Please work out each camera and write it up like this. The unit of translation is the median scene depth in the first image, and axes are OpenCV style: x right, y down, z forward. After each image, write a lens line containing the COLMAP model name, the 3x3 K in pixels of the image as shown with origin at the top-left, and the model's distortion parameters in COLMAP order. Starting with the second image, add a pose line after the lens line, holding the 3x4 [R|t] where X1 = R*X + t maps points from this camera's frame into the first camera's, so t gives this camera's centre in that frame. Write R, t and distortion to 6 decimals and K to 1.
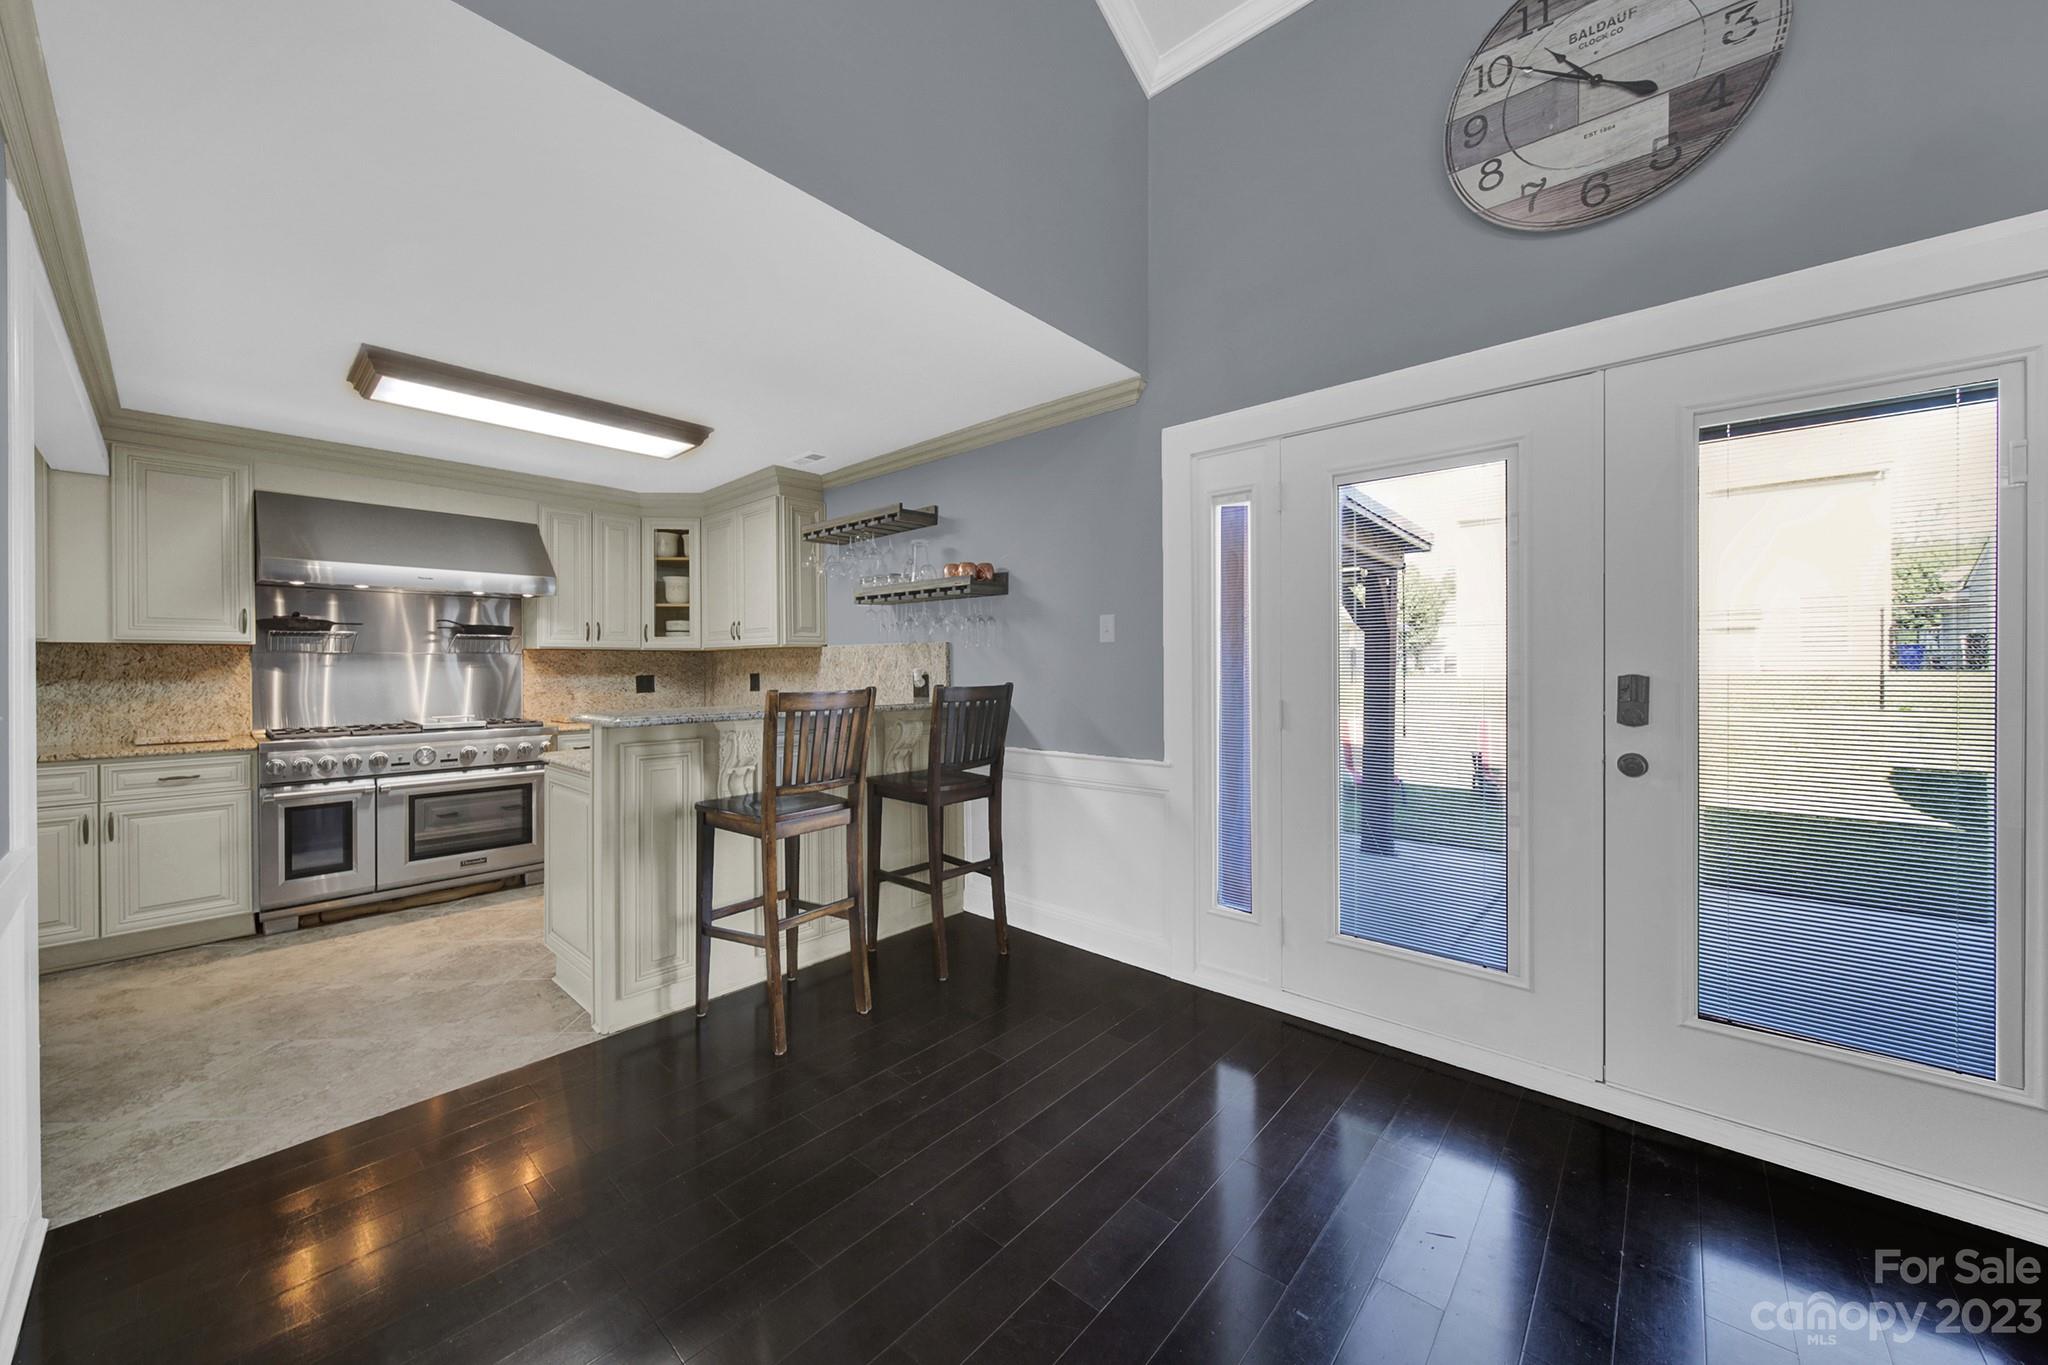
lens RADIAL K [[740.8, 0, 1022.7], [0, 740.8, 664.4], [0, 0, 1]] dist [0.003854, -0.002130]
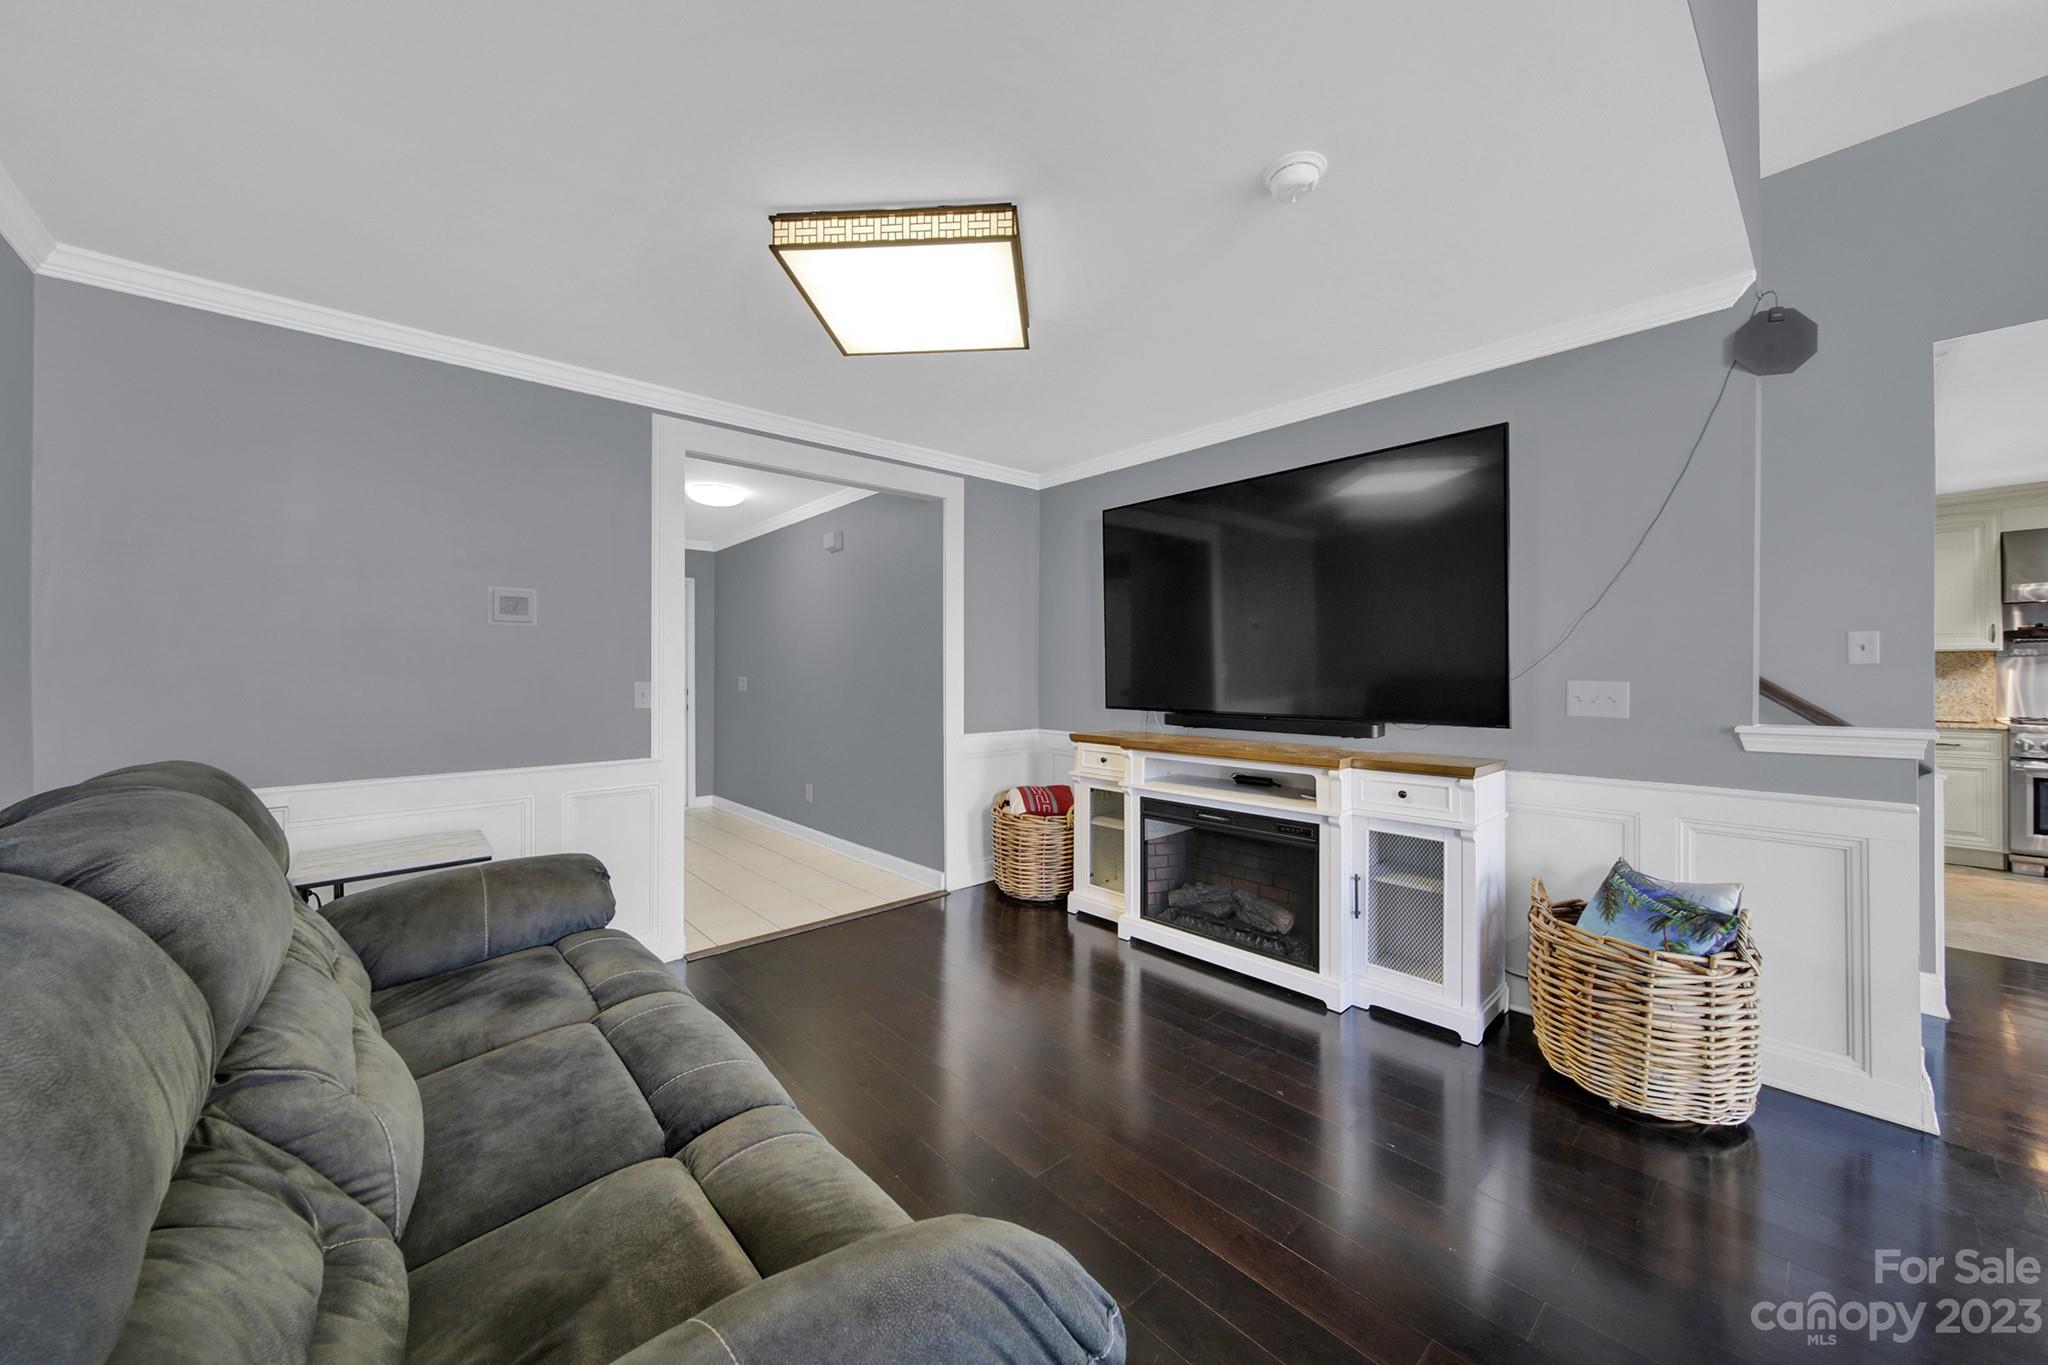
lens RADIAL K [[740.8, 0, 1018.3], [0, 740.8, 672.1], [0, 0, 1]] dist [0.003854, -0.002130]
pose [[-0.113665, 0.006153, -0.993500, 0.479637], [0.004569, 0.999973, 0.005671, -0.005006], [0.993509, -0.003894, -0.113690, -0.599530]]
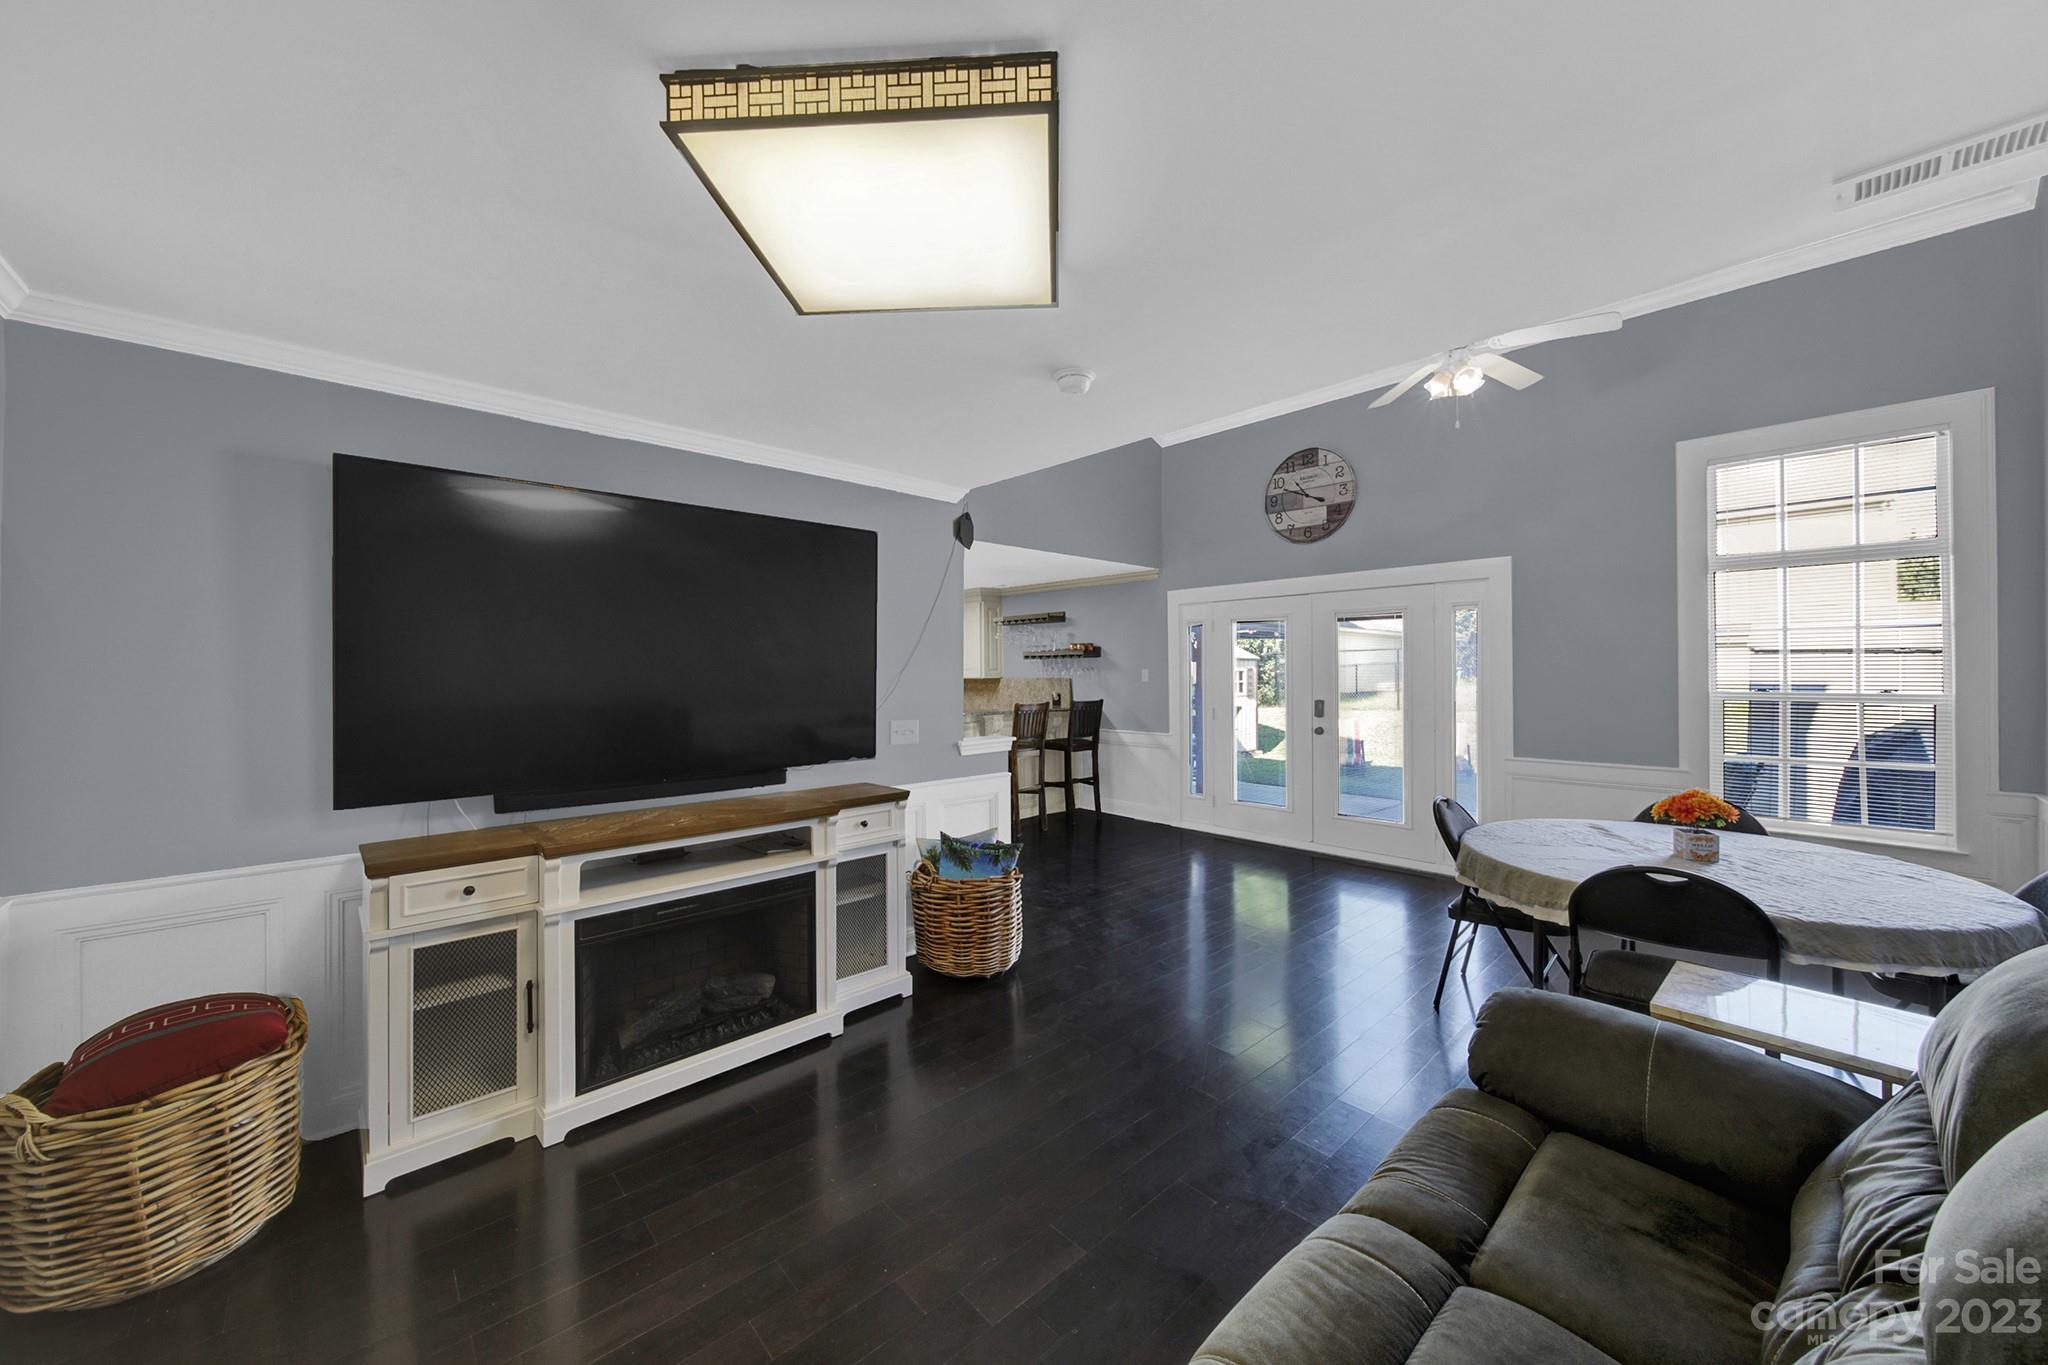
lens RADIAL K [[740.8, 0, 1020.6], [0, 740.8, 671.0], [0, 0, 1]] dist [0.003854, -0.002130]
pose [[0.994304, -0.001207, -0.106579, -0.021365], [0.001582, 0.999993, 0.003433, -0.064406], [0.106574, -0.003582, 0.994298, -1.174211]]
